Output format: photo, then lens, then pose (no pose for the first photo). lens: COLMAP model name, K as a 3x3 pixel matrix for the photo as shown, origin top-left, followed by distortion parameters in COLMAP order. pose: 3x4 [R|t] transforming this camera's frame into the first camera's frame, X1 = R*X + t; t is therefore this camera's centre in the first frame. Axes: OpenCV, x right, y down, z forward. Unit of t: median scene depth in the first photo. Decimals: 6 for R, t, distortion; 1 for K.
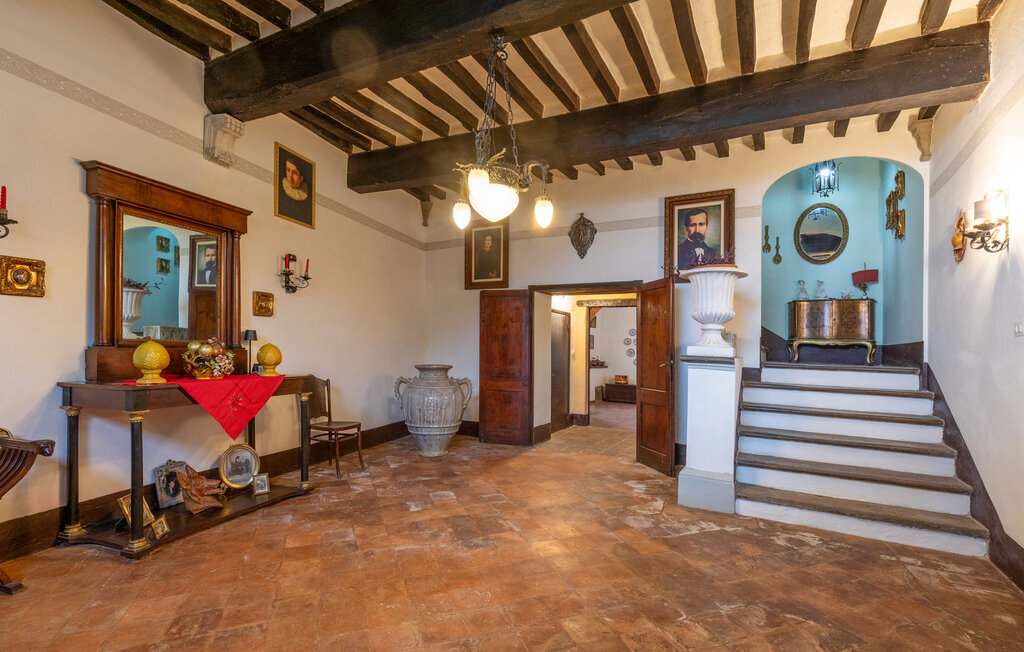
lens RADIAL K [[464.0, 0, 517.7], [0, 464.0, 347.6], [0, 0, 1]] dist [0.008282, -0.001335]
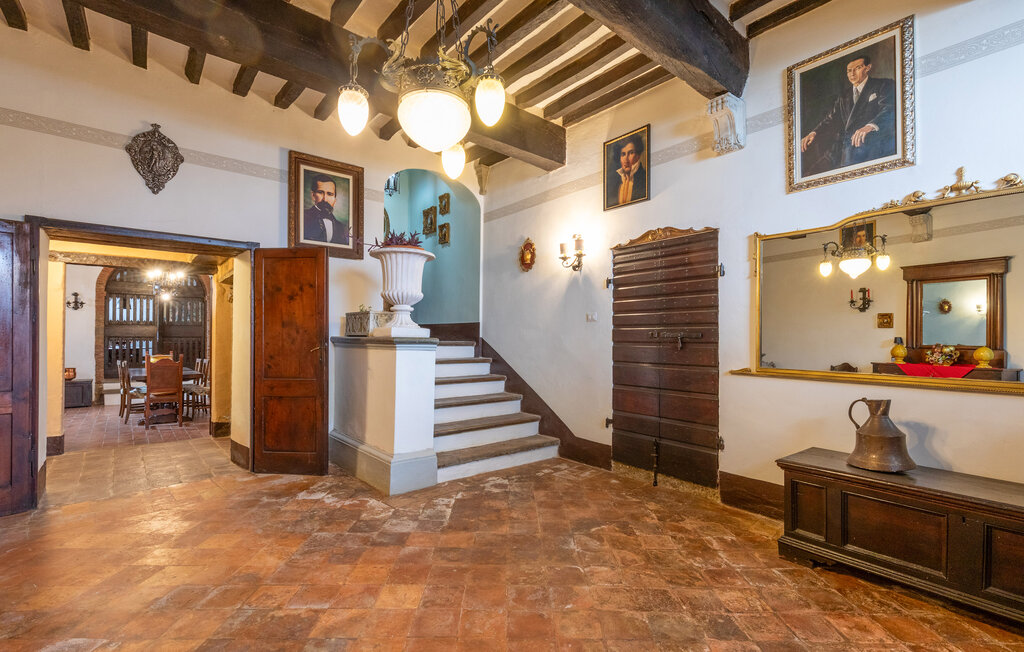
lens RADIAL K [[464.0, 0, 513.6], [0, 464.0, 326.4], [0, 0, 1]] dist [0.008282, -0.001335]
pose [[0.369954, -0.005399, 0.929035, -0.459971], [0.000798, 0.999985, 0.005494, -0.010196], [-0.929050, -0.001291, 0.369952, 0.447241]]
